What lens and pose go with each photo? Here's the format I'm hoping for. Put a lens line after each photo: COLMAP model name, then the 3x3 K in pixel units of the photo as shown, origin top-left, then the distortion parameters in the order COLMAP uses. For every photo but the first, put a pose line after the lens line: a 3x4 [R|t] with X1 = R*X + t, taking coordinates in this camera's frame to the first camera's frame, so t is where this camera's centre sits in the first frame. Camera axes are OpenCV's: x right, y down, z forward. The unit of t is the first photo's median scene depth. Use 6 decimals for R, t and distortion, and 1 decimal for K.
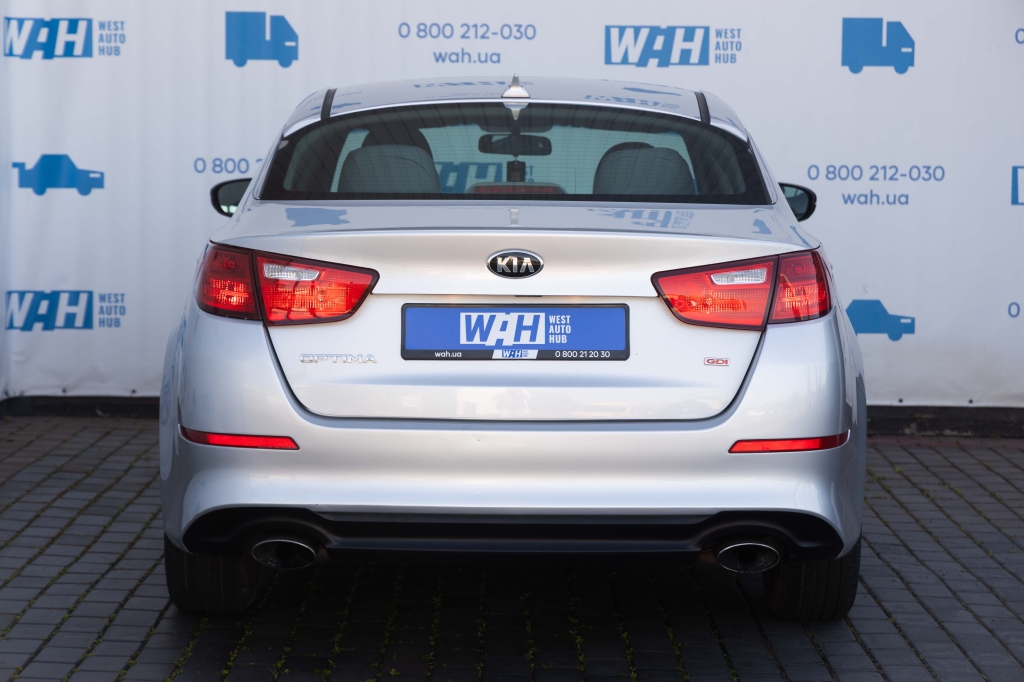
lens RADIAL K [[2593.9, 0, 515.7], [0, 2593.9, 342.4], [0, 0, 1]] dist [0.011446, 0.000000]
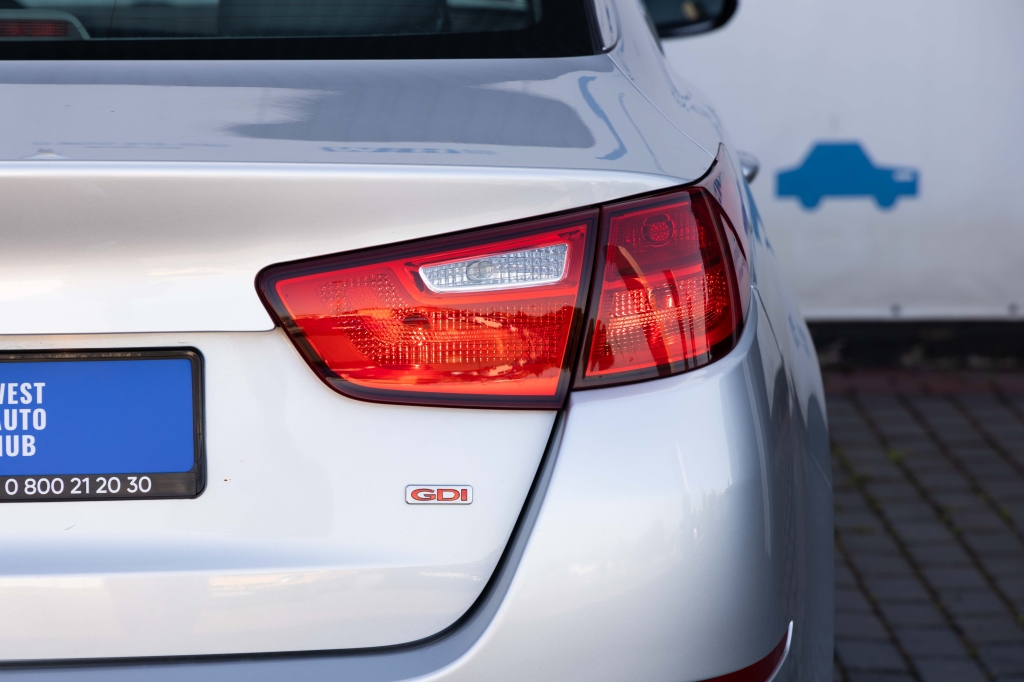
lens RADIAL K [[3659.0, 0, 511.8], [0, 3659.0, 343.0], [0, 0, 1]] dist [-0.021219, 0.000000]
pose [[0.998887, -0.016046, 0.044349, 0.063558], [0.013689, 0.998503, 0.052953, -0.042071], [-0.045132, -0.052287, 0.997612, 0.458504]]
